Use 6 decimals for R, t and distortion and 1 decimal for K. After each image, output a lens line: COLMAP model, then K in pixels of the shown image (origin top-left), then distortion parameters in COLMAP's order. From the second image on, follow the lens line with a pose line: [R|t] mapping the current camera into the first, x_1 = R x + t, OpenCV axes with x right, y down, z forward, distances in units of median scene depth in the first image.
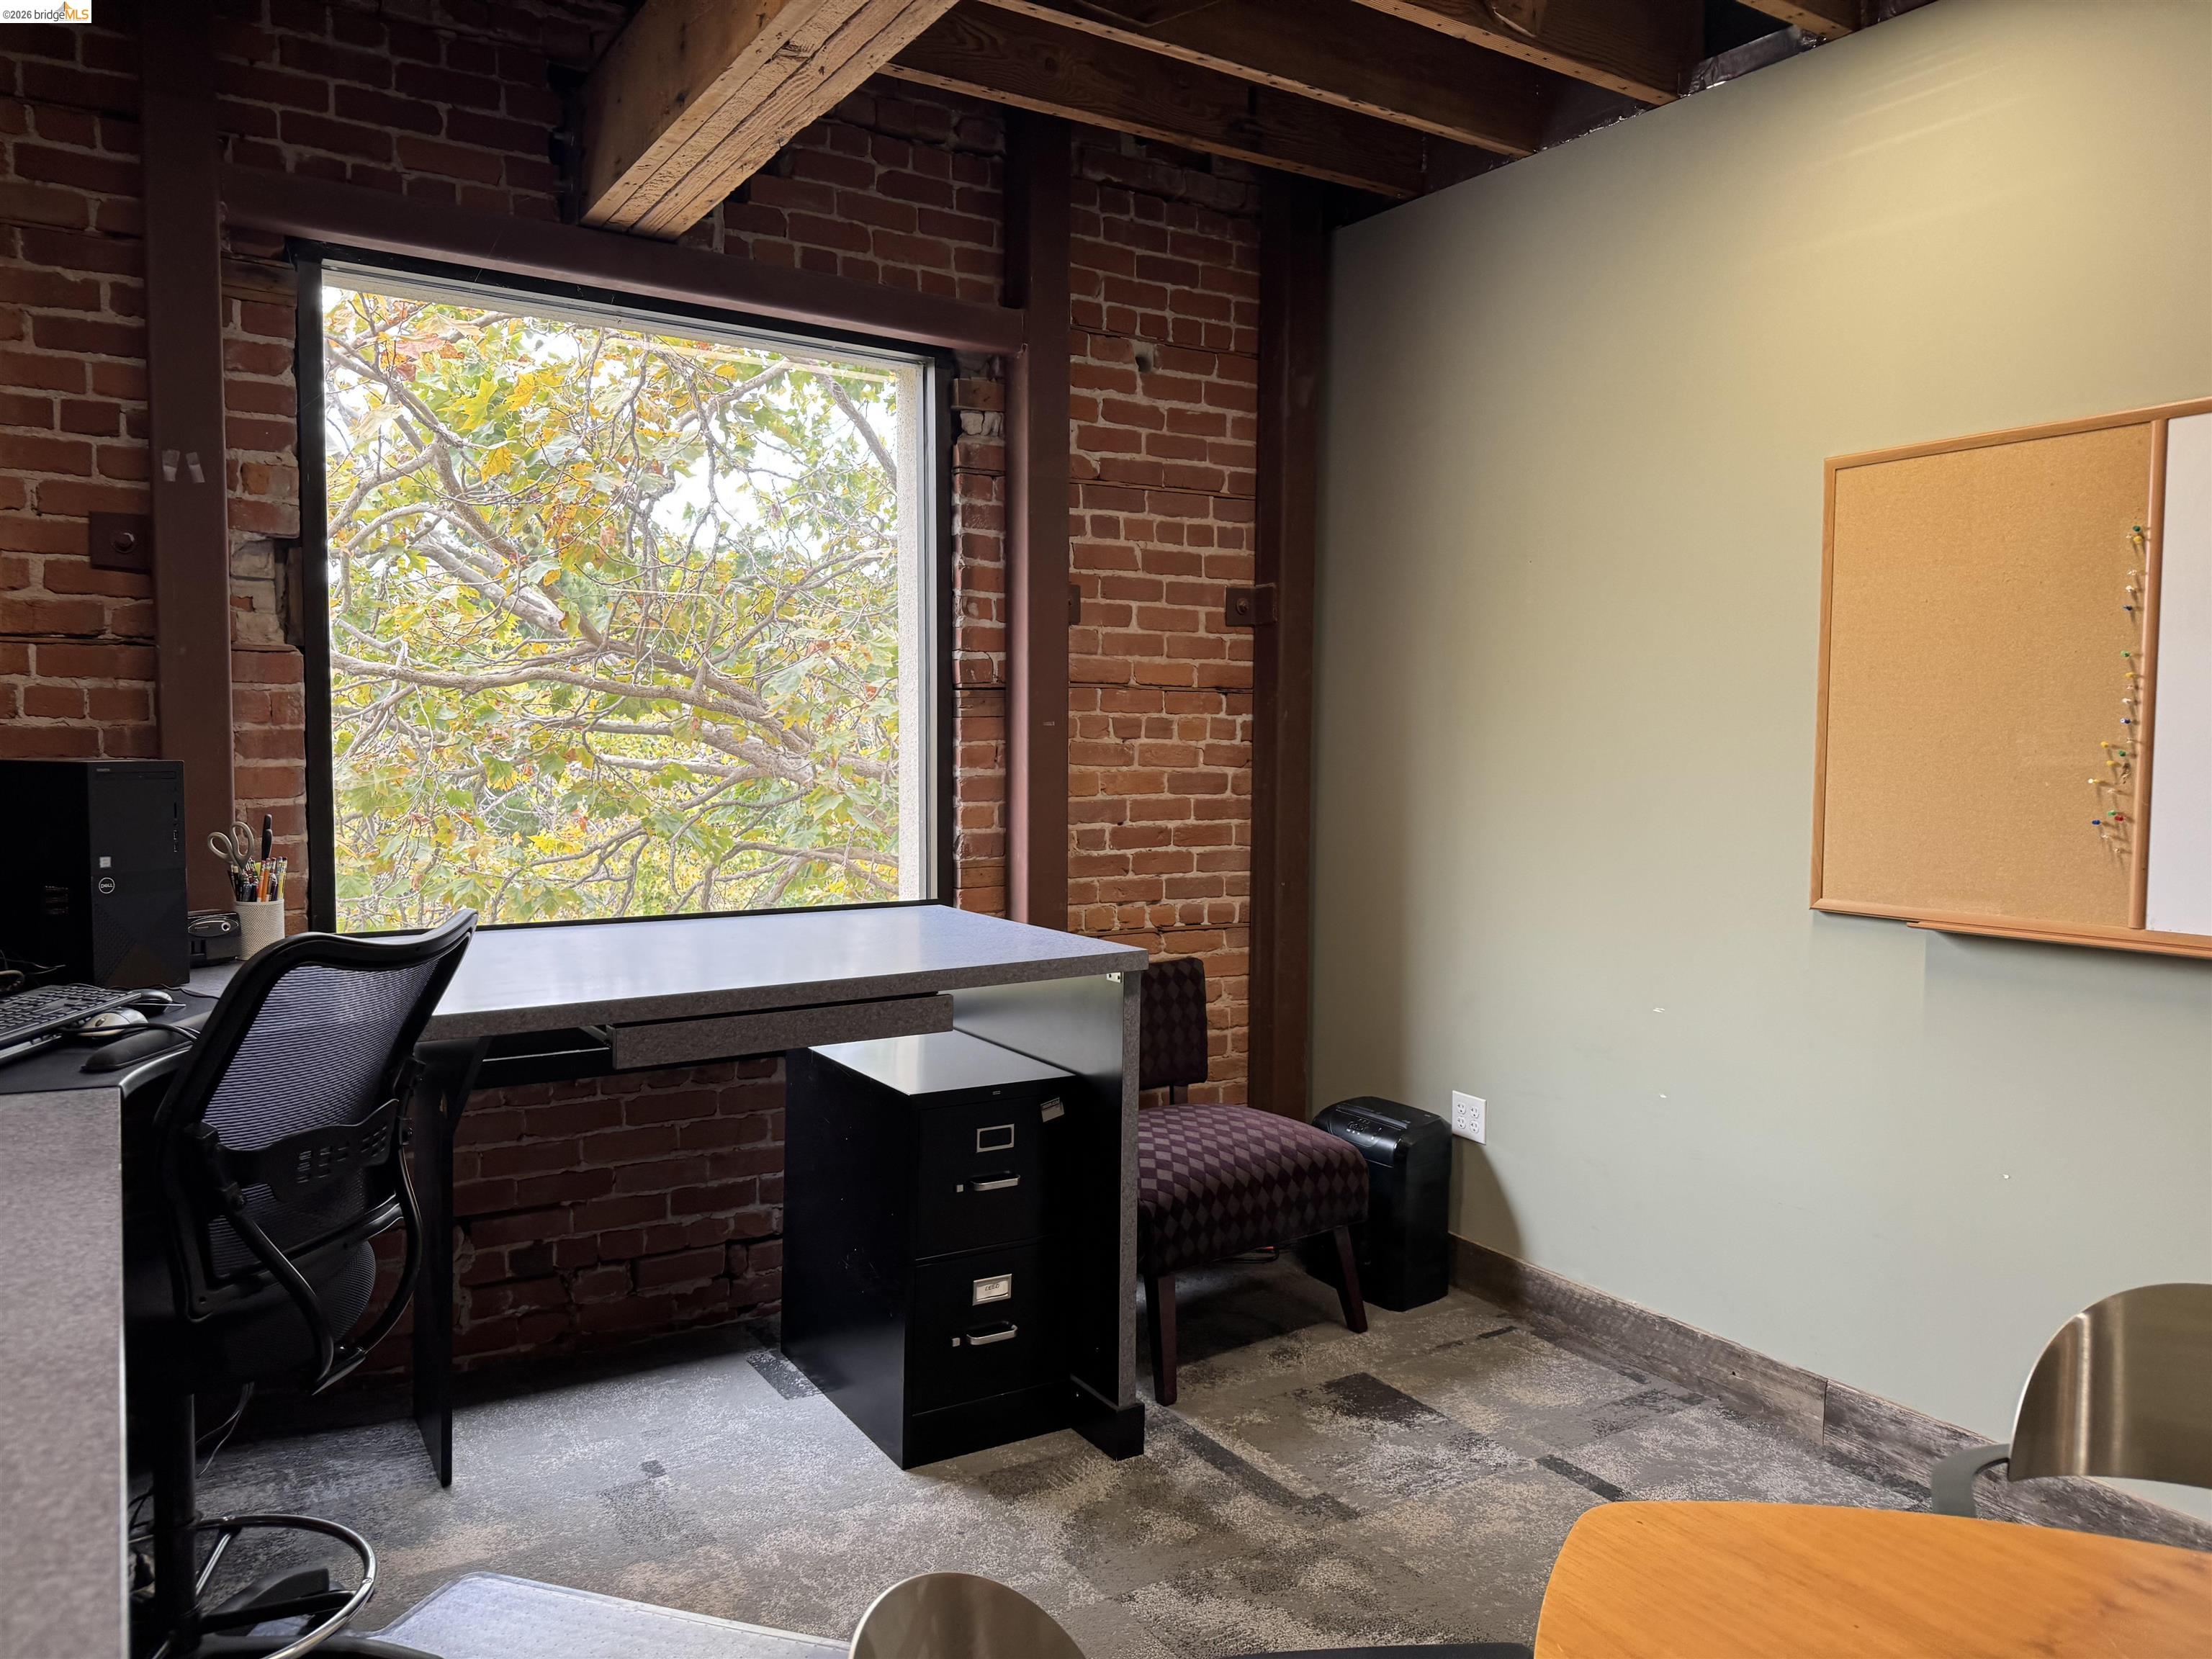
lens RADIAL K [[1544.9, 0, 1102.9], [0, 1544.9, 842.1], [0, 0, 1]] dist [0.062044, -0.078150]
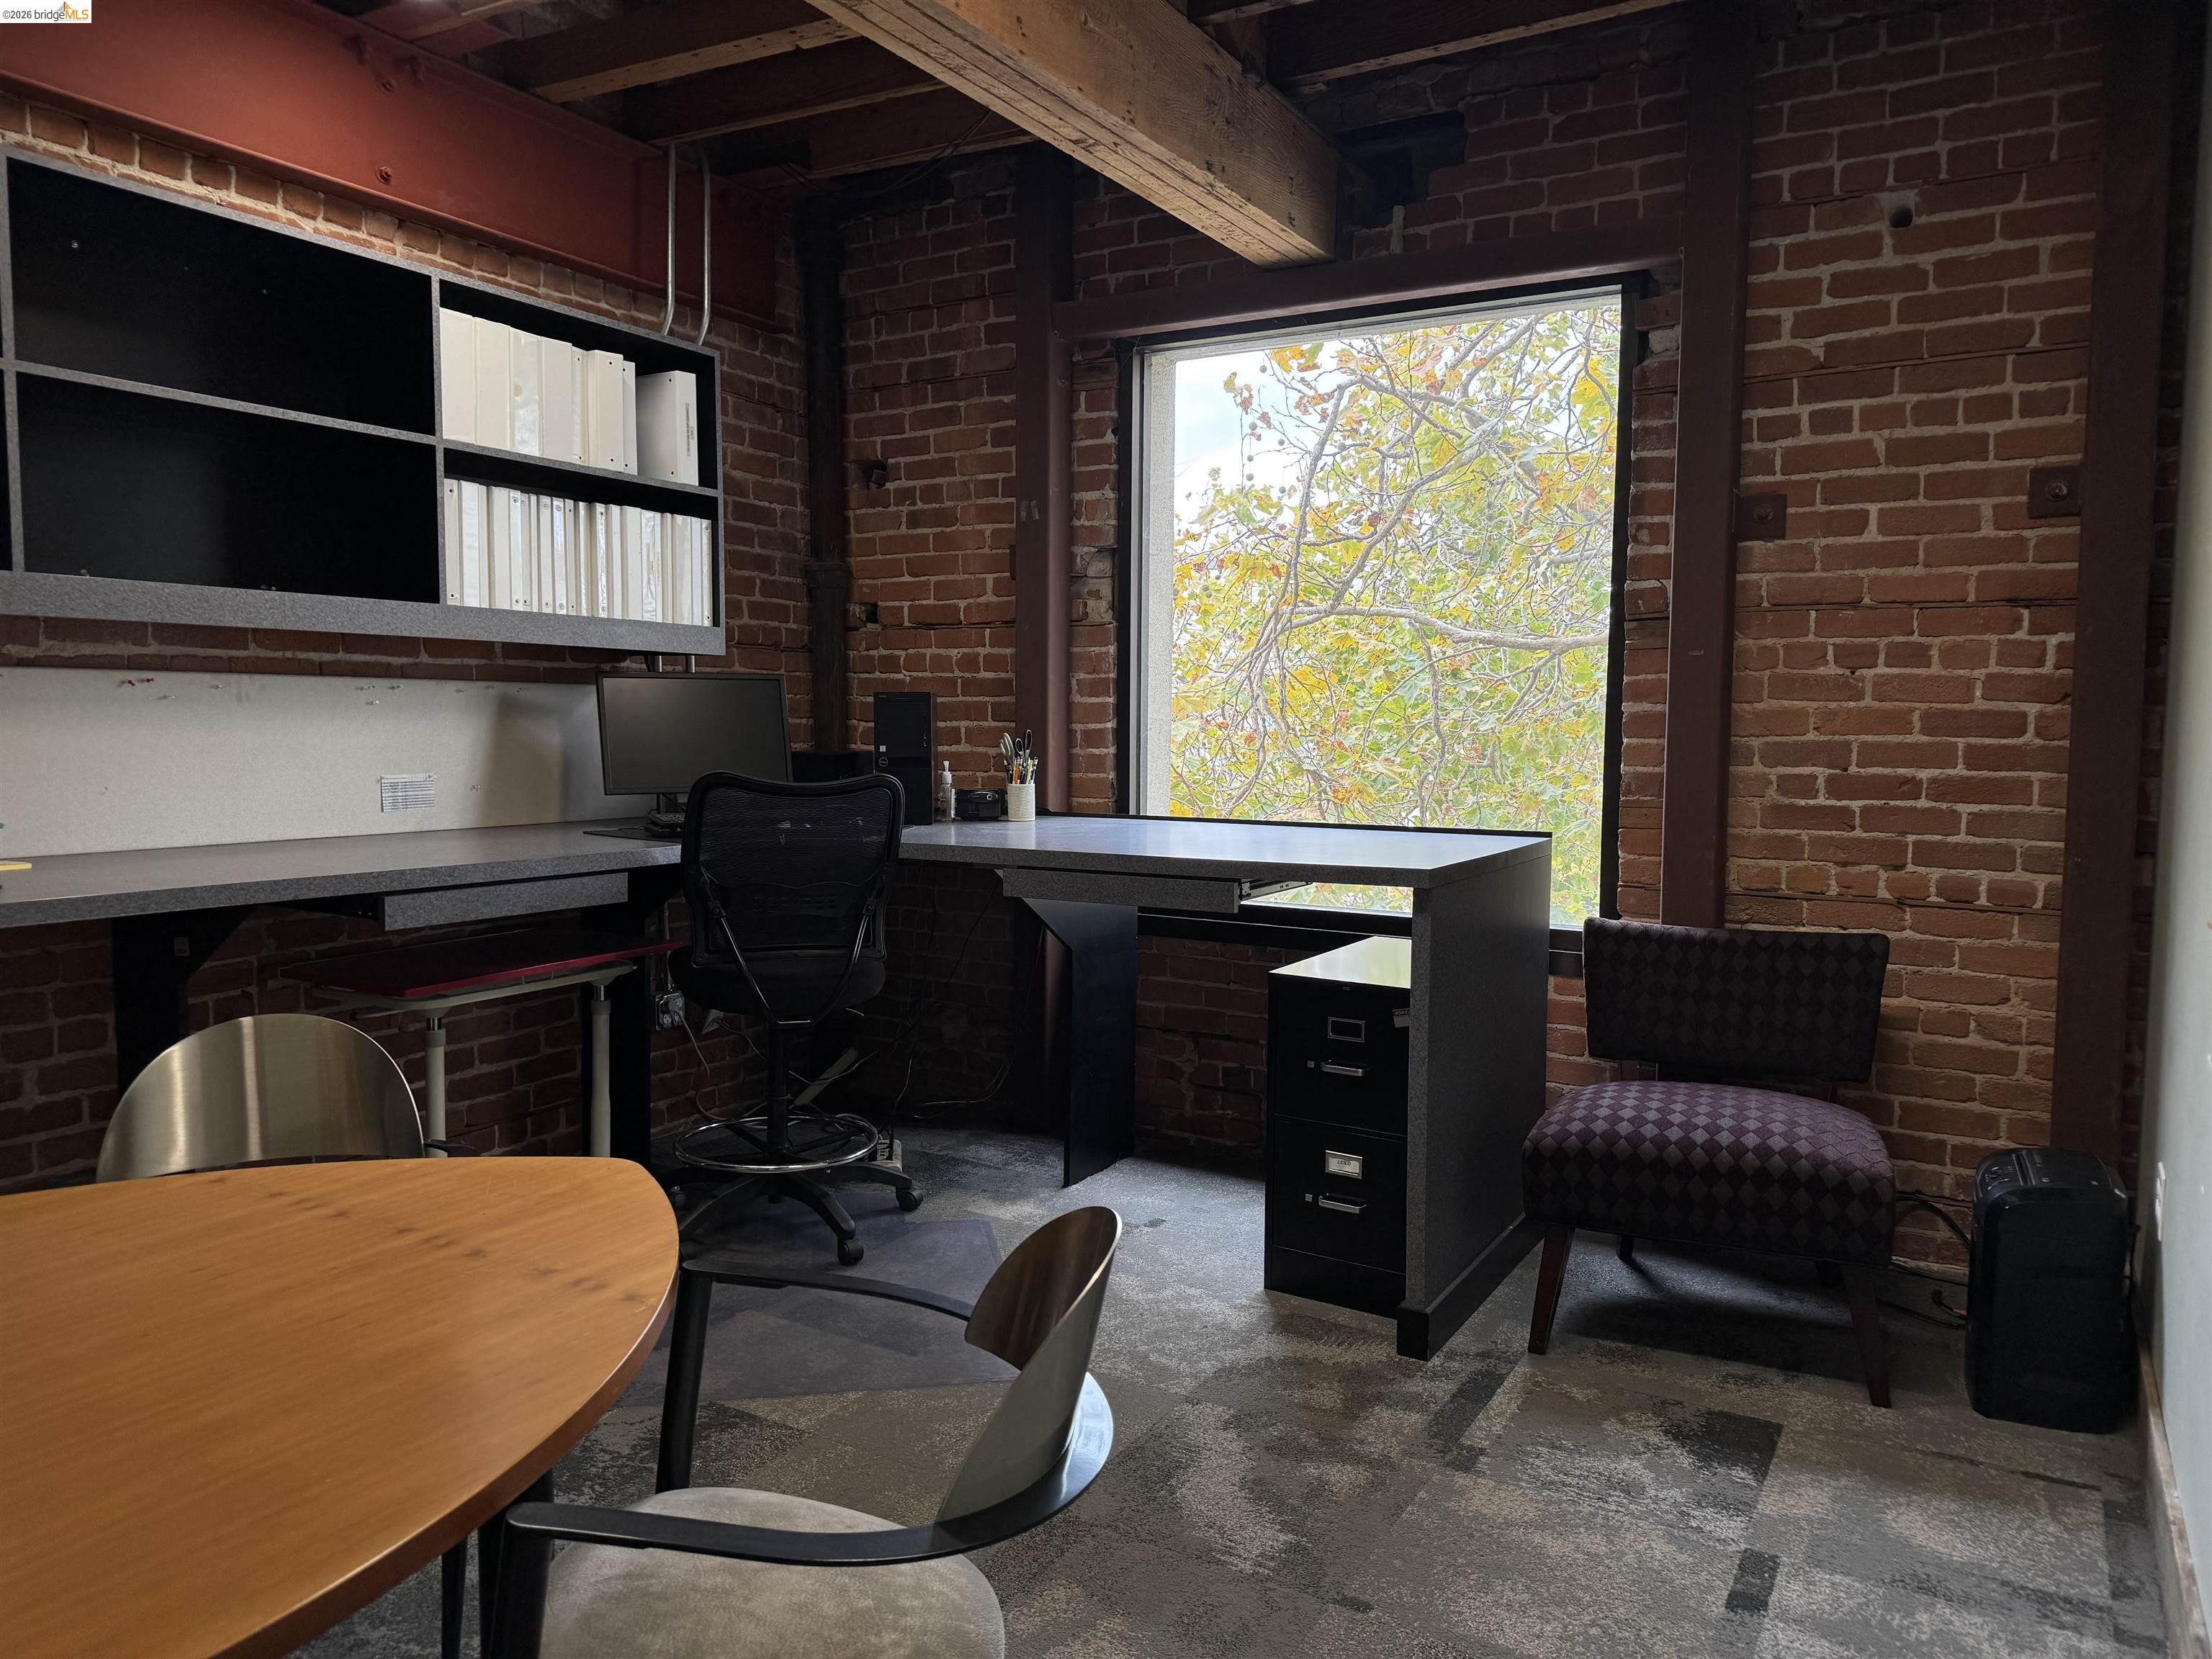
lens RADIAL K [[1544.9, 0, 1092.2], [0, 1544.9, 863.0], [0, 0, 1]] dist [0.062044, -0.078150]
pose [[0.454576, 0.080001, -0.887108, 0.648135], [-0.059069, 0.996473, 0.059595, 0.014018], [0.888747, 0.025310, 0.457699, 0.260870]]
